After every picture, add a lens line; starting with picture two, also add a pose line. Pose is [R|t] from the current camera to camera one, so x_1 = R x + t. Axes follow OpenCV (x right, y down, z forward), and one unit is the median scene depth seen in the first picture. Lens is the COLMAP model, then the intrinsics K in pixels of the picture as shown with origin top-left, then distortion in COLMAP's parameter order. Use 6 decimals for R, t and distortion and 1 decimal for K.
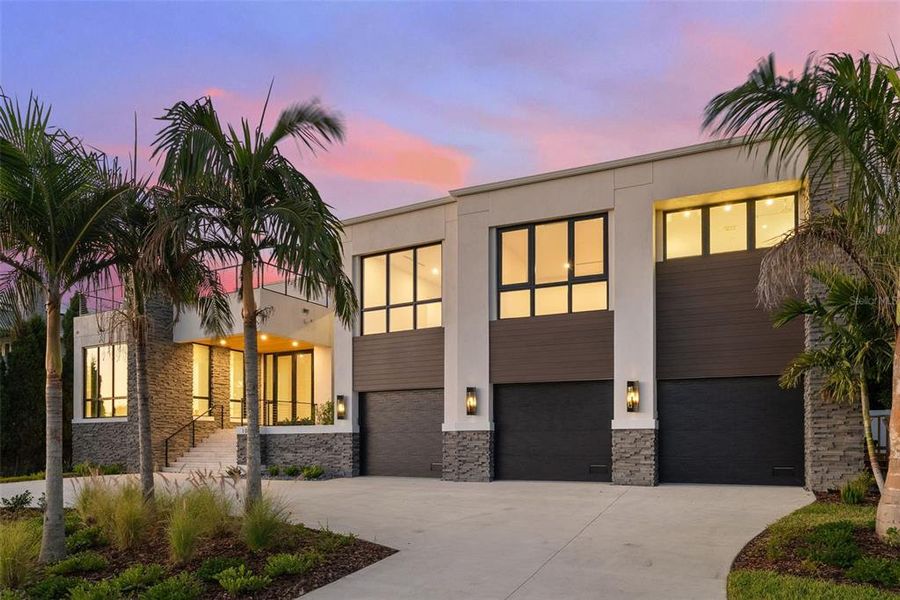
lens RADIAL K [[382.6, 0, 450.1], [0, 382.6, 354.9], [0, 0, 1]] dist [0.001200, 0.000062]
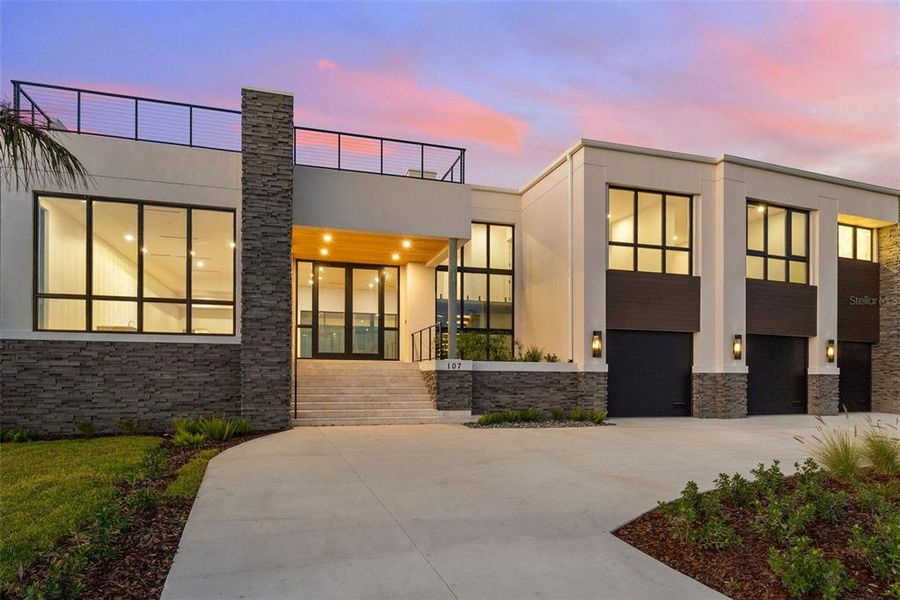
lens RADIAL K [[391.1, 0, 450.0], [0, 391.1, 300.0], [0, 0, 1]] dist [-0.001007, 0.000284]
pose [[0.850164, 0.115650, 0.513660, -1.076194], [-0.124630, 0.992056, -0.017084, 0.091334], [-0.511555, -0.049493, 0.857824, 0.380220]]
